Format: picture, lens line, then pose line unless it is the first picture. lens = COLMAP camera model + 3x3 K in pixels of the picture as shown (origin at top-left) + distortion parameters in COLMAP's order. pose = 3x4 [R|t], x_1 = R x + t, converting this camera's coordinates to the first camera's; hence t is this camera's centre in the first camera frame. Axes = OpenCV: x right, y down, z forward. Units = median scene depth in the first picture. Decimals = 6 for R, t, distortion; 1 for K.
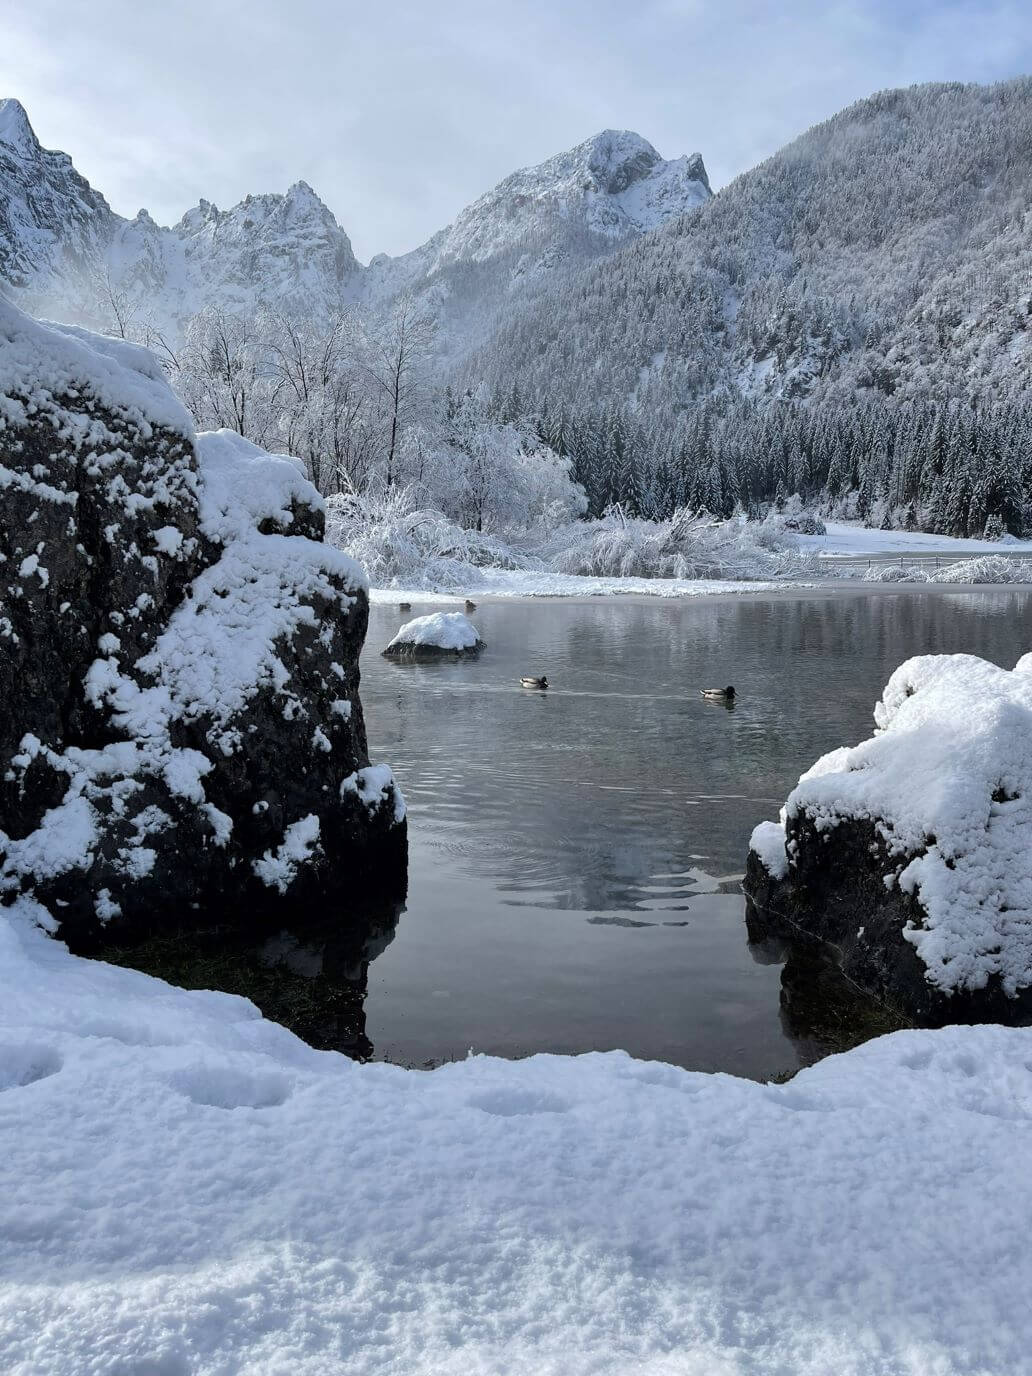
lens RADIAL K [[1010.3, 0, 491.4], [0, 1010.3, 721.0], [0, 0, 1]] dist [0.063354, -0.096435]
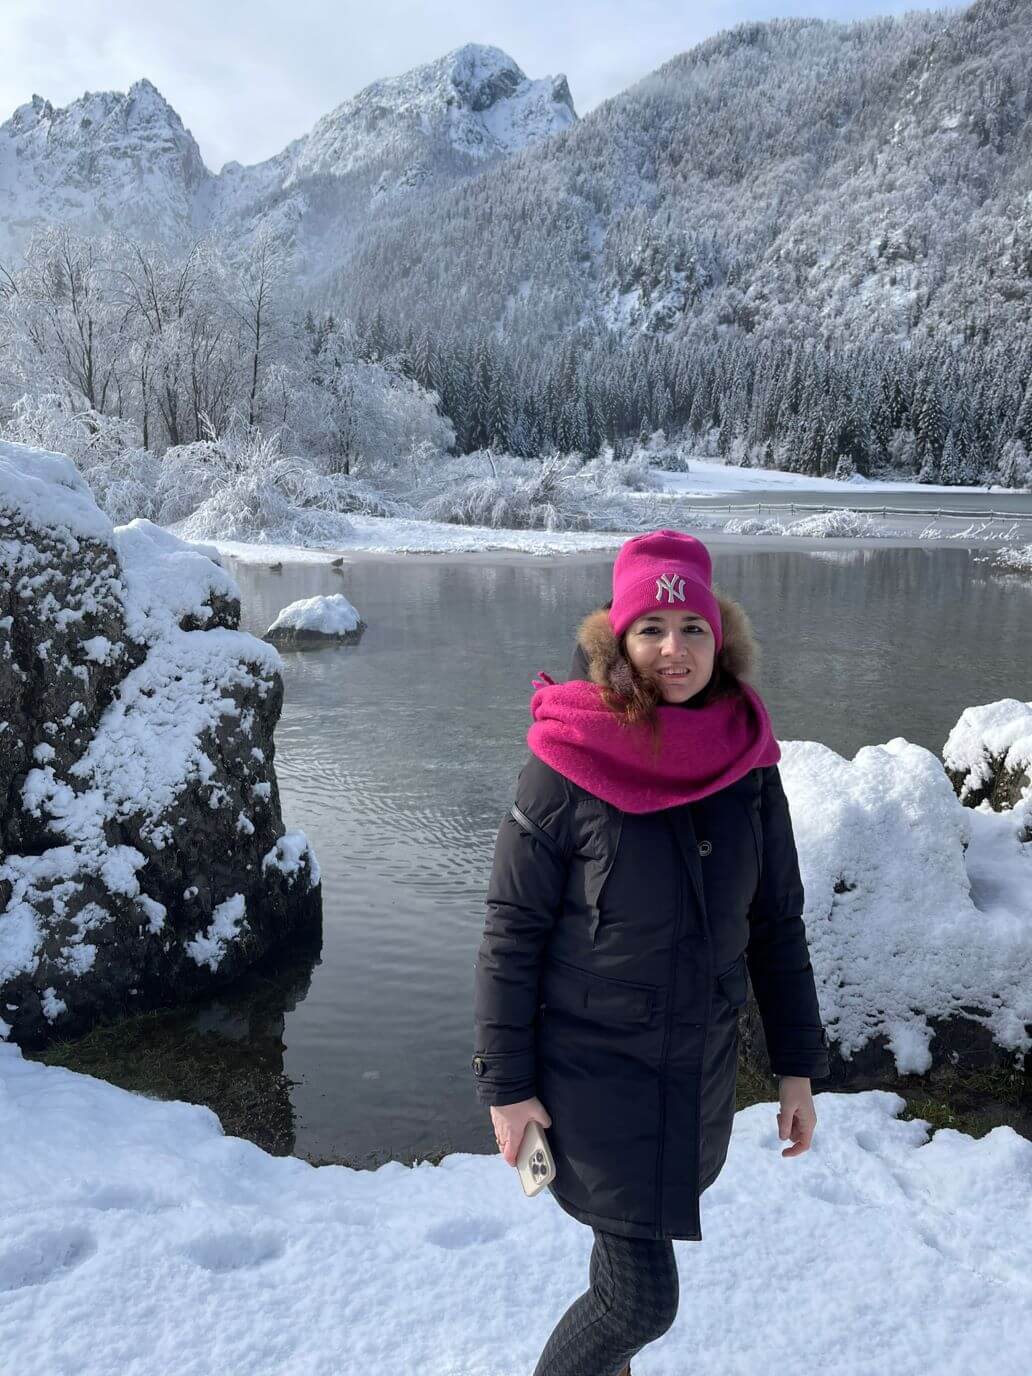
lens RADIAL K [[1010.3, 0, 491.4], [0, 1010.3, 721.0], [0, 0, 1]] dist [0.063354, -0.096435]
pose [[0.992044, -0.014031, 0.125107, -0.045289], [0.007636, 0.998647, 0.051446, -0.154743], [-0.125659, -0.050082, 0.990809, -0.101473]]
